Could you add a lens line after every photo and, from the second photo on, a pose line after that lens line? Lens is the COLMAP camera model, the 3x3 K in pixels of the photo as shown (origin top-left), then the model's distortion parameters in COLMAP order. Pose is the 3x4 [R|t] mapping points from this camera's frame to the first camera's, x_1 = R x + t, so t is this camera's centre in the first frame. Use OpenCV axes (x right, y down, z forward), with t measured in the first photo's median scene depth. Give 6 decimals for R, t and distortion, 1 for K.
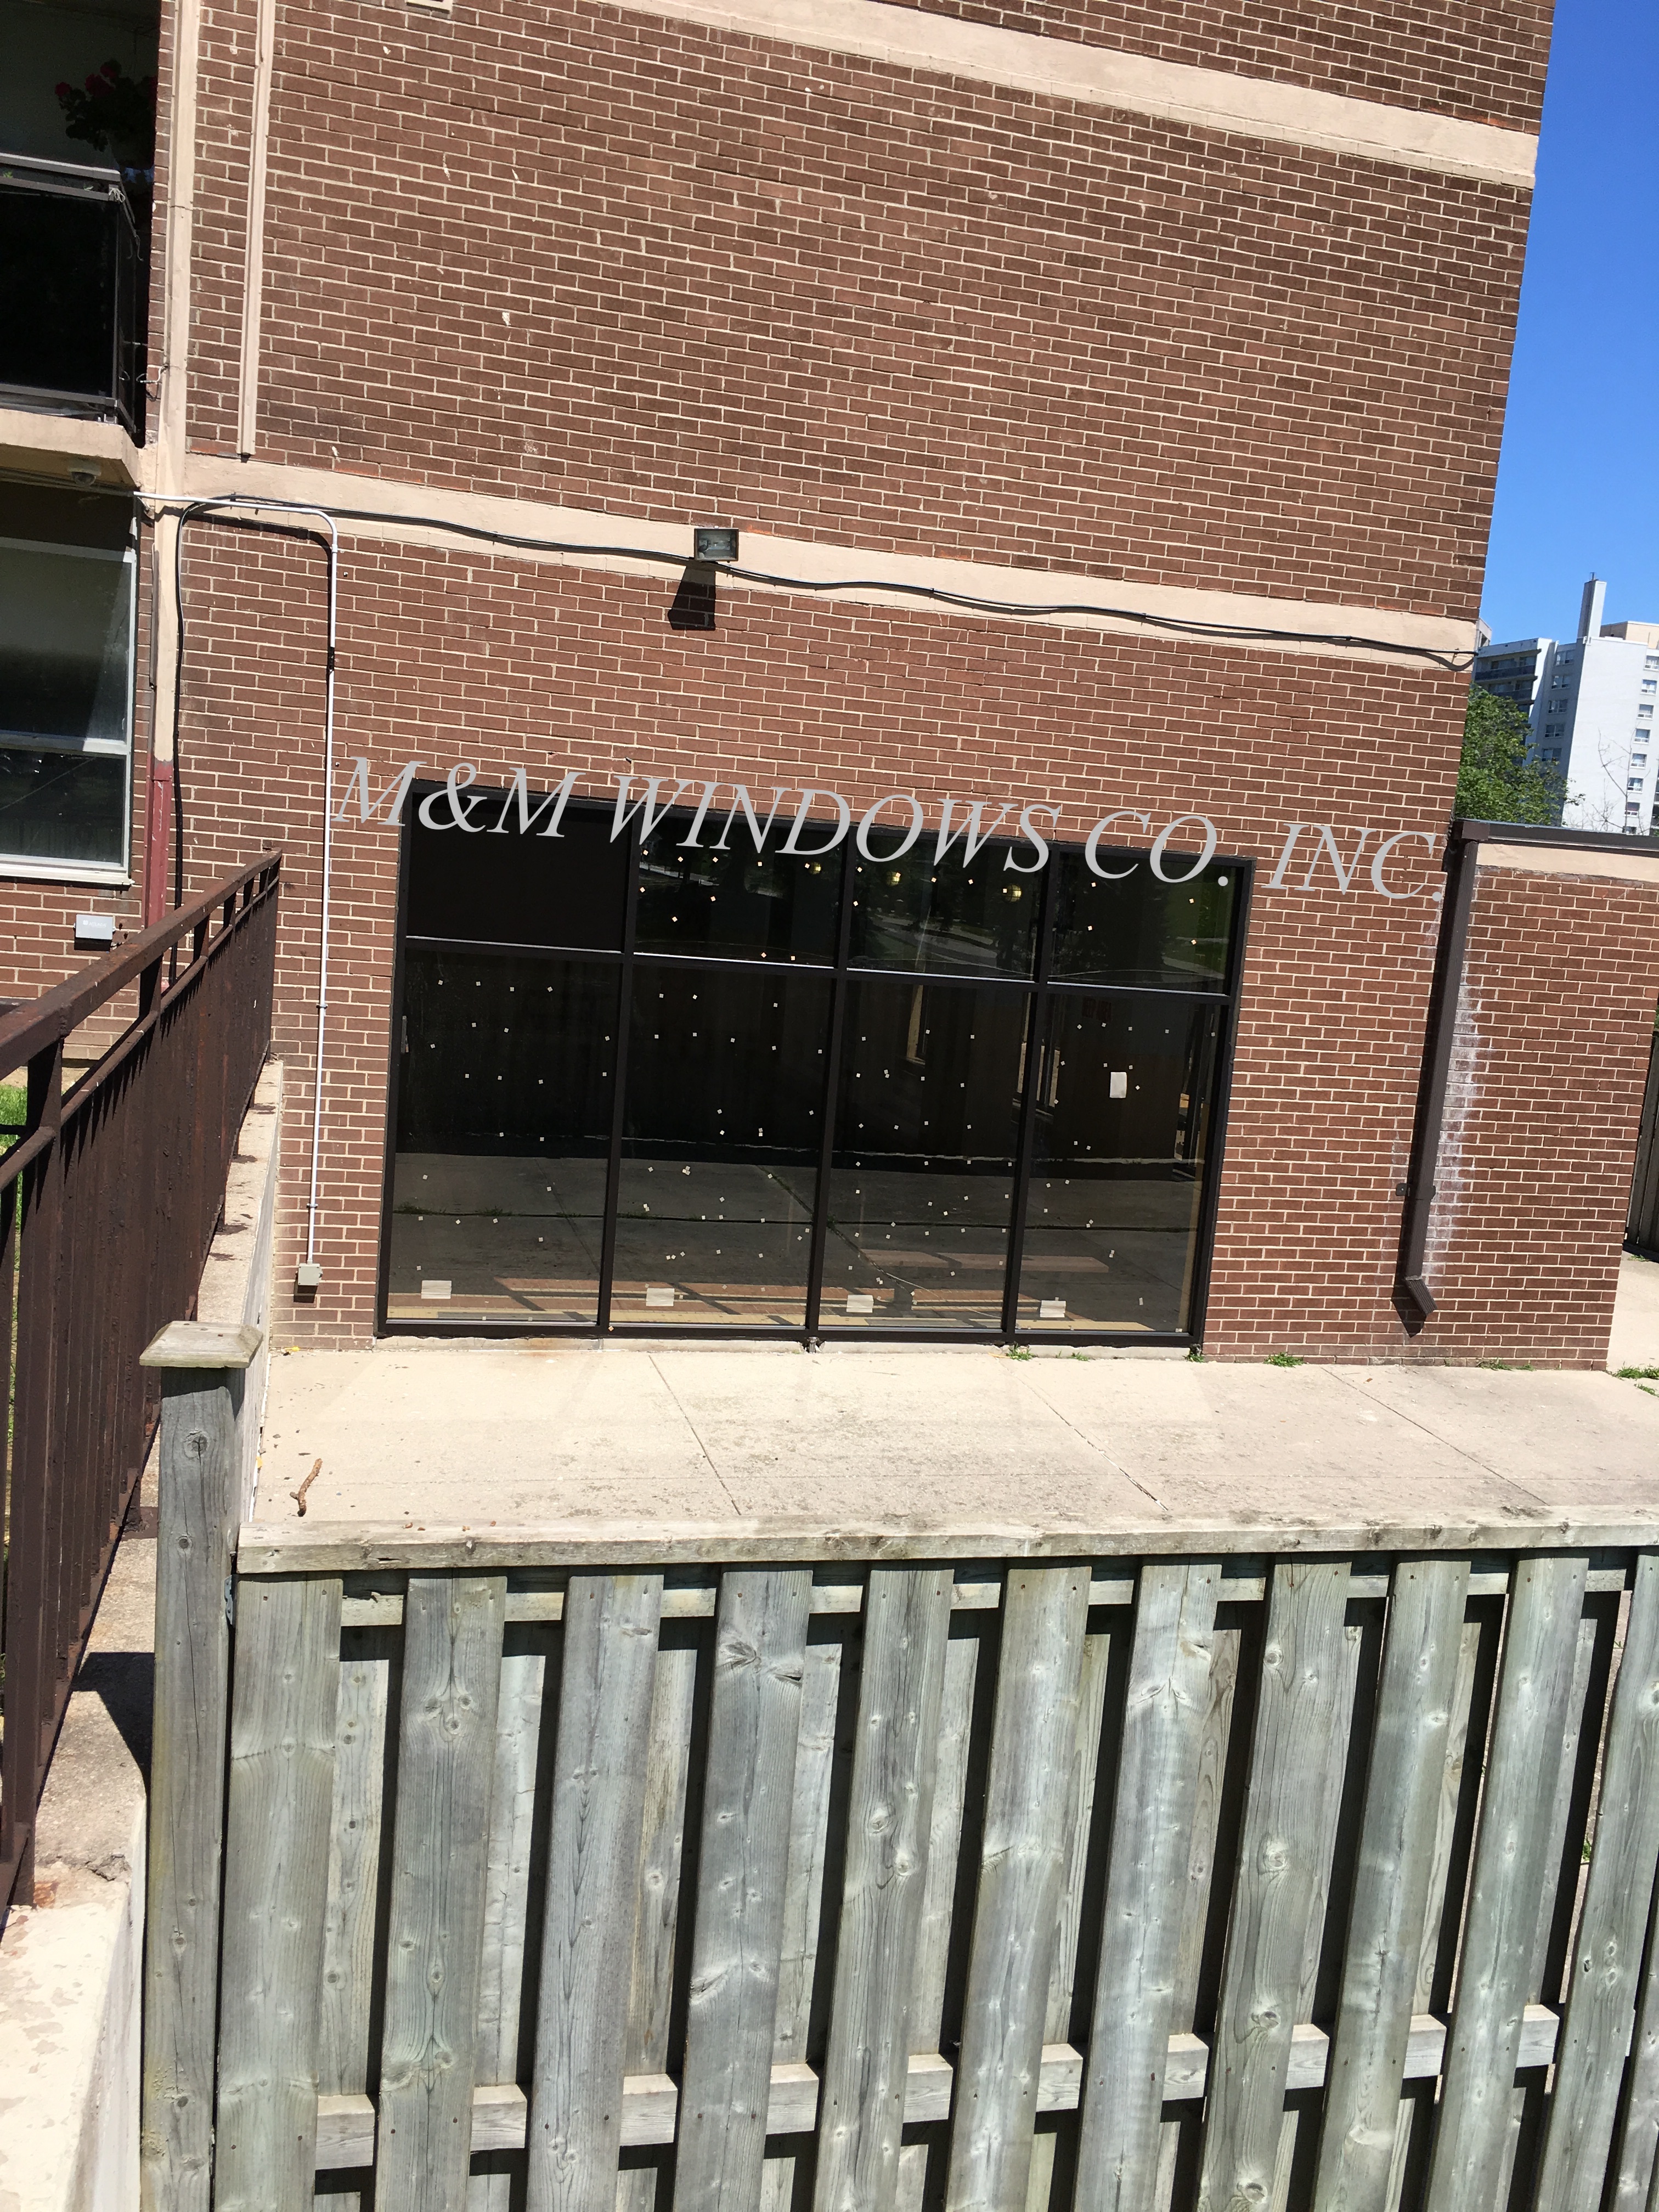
lens RADIAL K [[1871.8, 0, 827.5], [0, 1871.8, 1109.2], [0, 0, 1]] dist [0.041550, -0.001931]
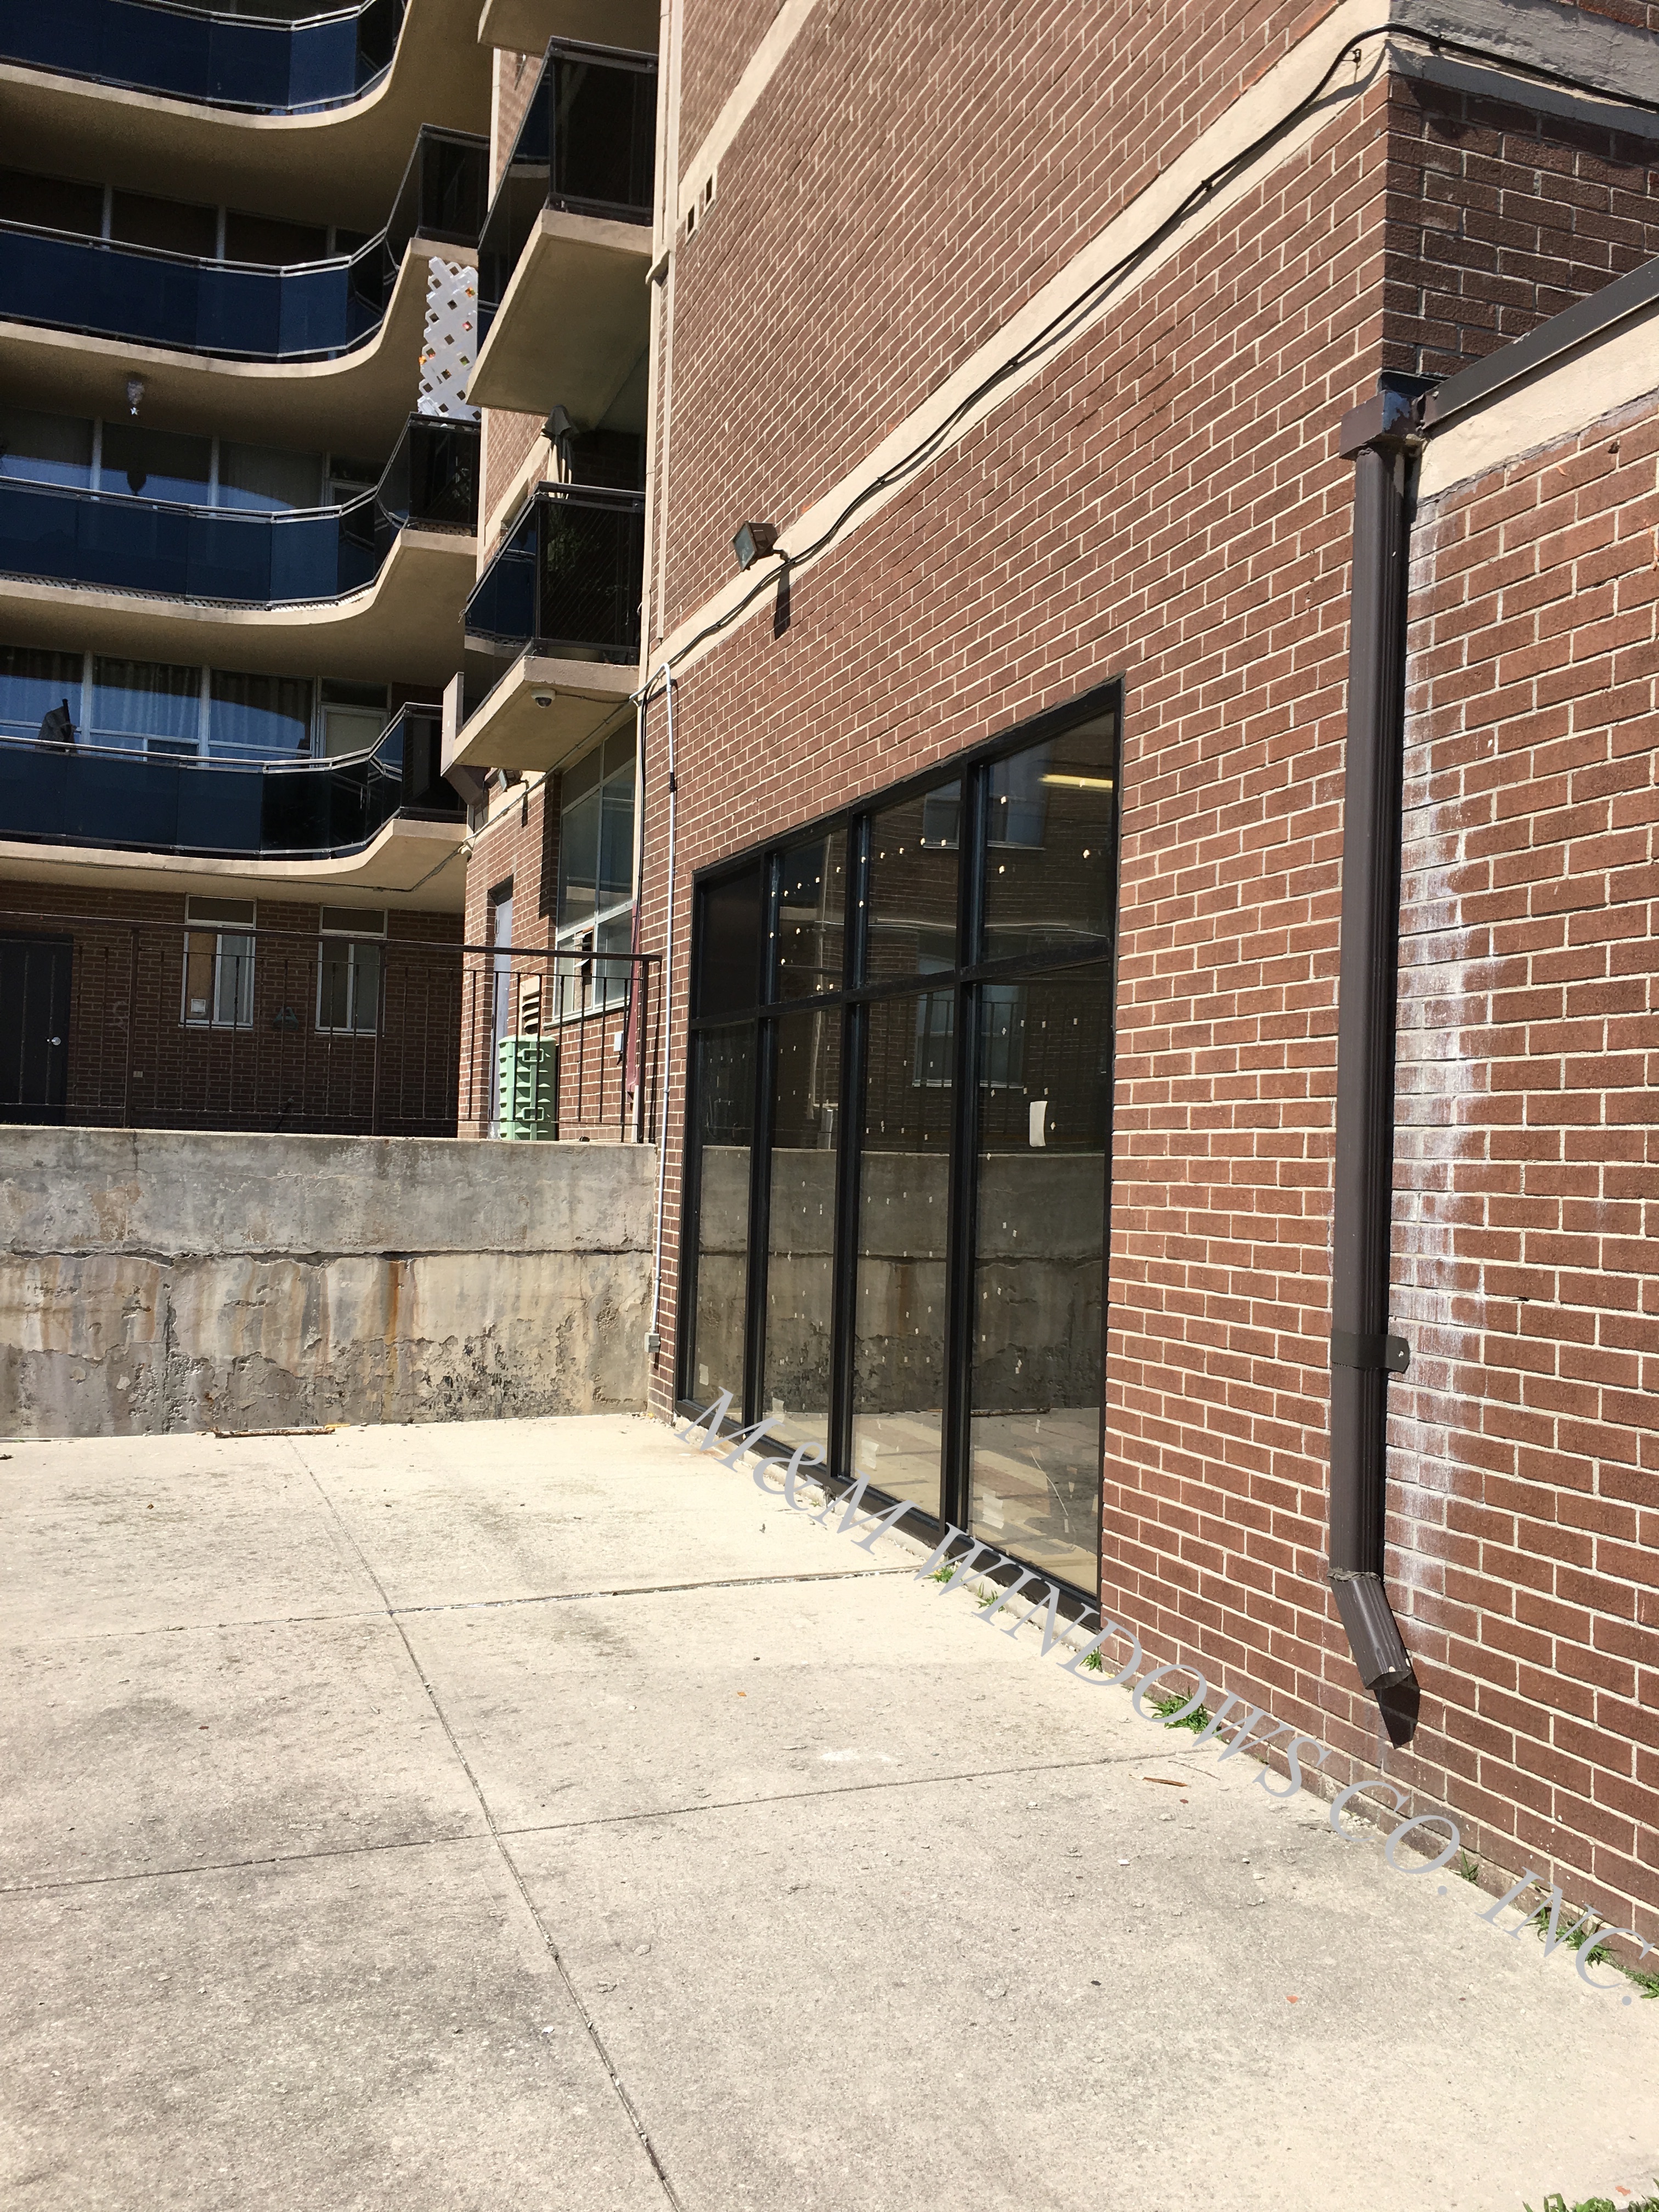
lens RADIAL K [[1871.8, 0, 829.9], [0, 1871.8, 1105.1], [0, 0, 1]] dist [0.041550, -0.001931]
pose [[0.110603, -0.103960, -0.988413, 0.691768], [-0.157864, 0.980051, -0.120745, 0.058938], [0.981247, 0.169389, 0.091986, 0.848197]]
